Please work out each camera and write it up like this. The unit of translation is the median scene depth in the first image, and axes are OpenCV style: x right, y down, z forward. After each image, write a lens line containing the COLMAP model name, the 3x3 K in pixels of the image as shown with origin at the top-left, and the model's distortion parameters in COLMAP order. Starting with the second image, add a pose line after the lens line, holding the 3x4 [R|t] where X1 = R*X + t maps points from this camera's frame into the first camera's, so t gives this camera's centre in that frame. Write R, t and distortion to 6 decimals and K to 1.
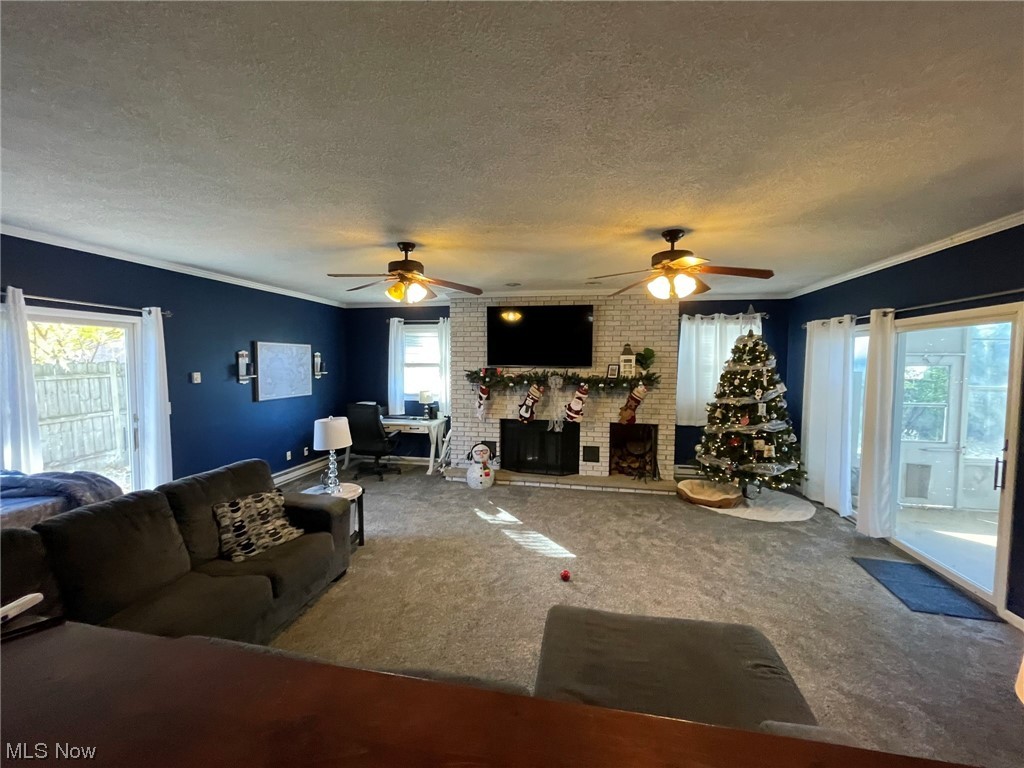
lens RADIAL K [[415.3, 0, 509.7], [0, 415.3, 382.9], [0, 0, 1]] dist [-0.002272, -0.000251]
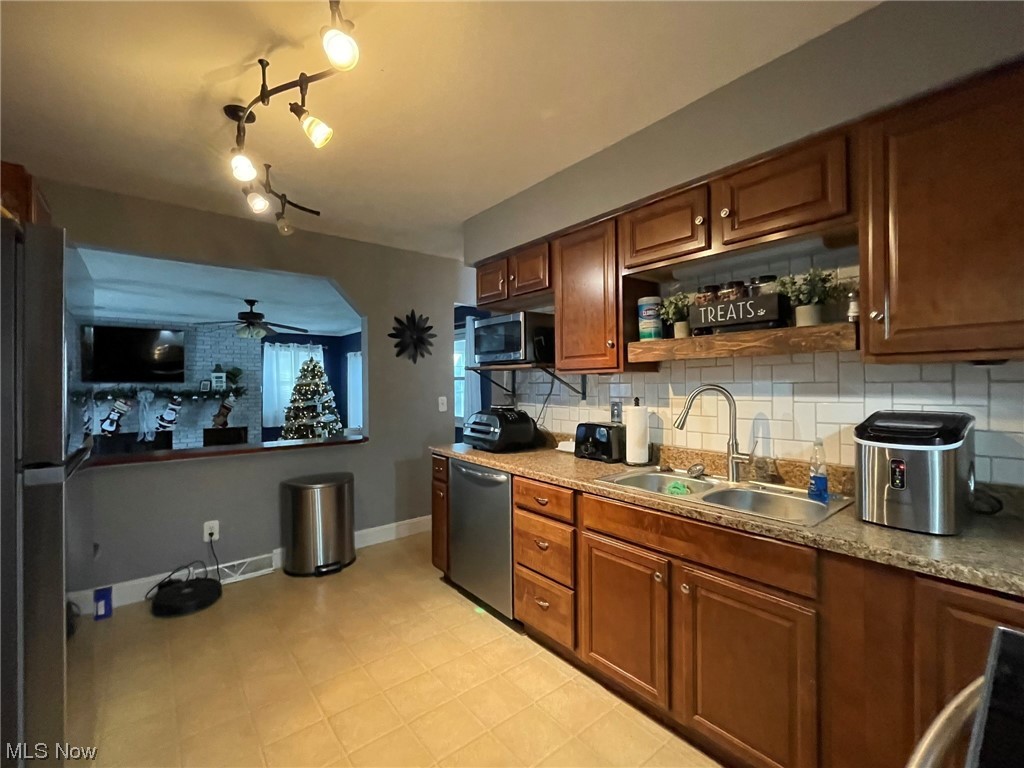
lens RADIAL K [[448.3, 0, 512.2], [0, 448.3, 388.1], [0, 0, 1]] dist [-0.000494, -0.000104]
pose [[0.640624, -0.017411, 0.767658, -0.192038], [0.047290, 0.998740, -0.016812, 0.044826], [-0.766397, 0.047073, 0.640640, -0.557288]]
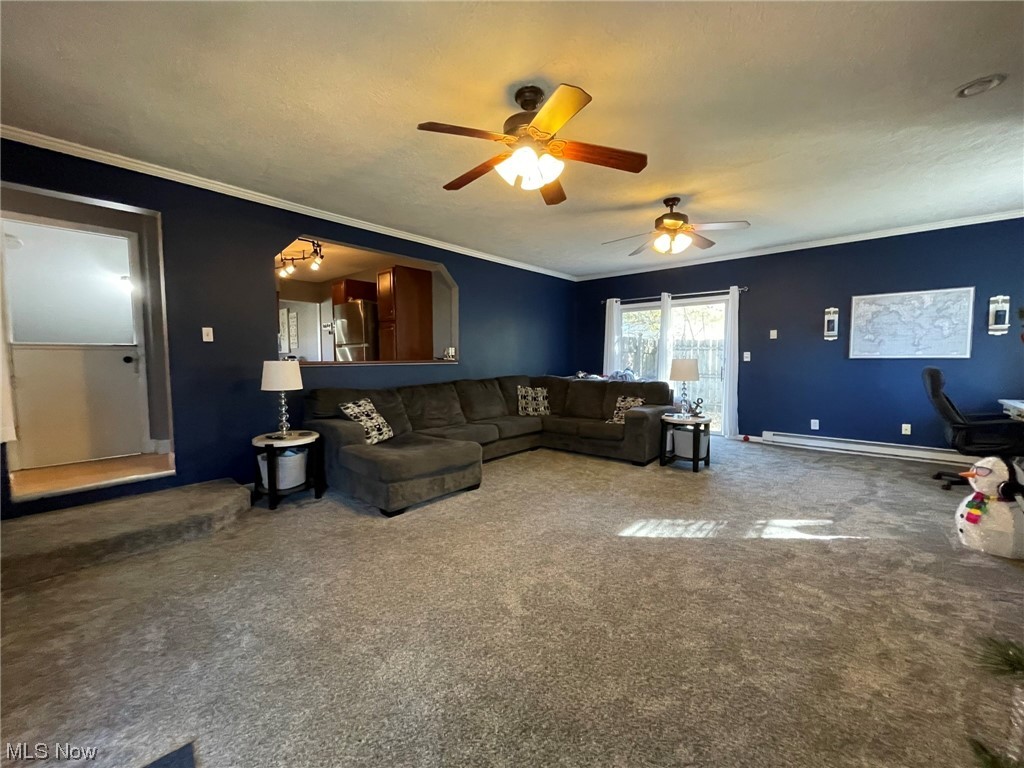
lens RADIAL K [[415.3, 0, 510.1], [0, 415.3, 382.1], [0, 0, 1]] dist [-0.002272, -0.000251]
pose [[-0.514857, 0.047843, -0.855940, 0.630493], [-0.040339, 0.995983, 0.079935, 0.053501], [0.856326, 0.075683, -0.510859, 0.818312]]
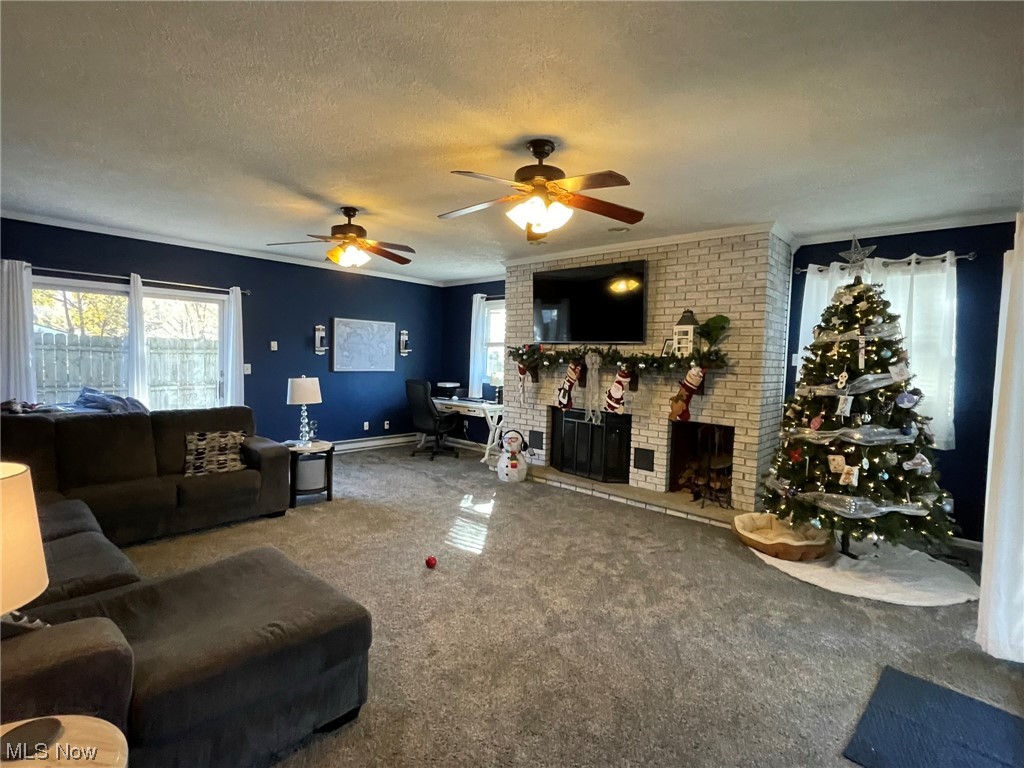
lens RADIAL K [[499.3, 0, 512.3], [0, 499.3, 383.7], [0, 0, 1]] dist [-0.005212, 0.000307]
pose [[0.850293, 0.045763, -0.524317, 0.501318], [-0.050823, 0.998696, 0.004747, 0.046254], [0.523850, 0.022611, 0.851510, 0.114370]]
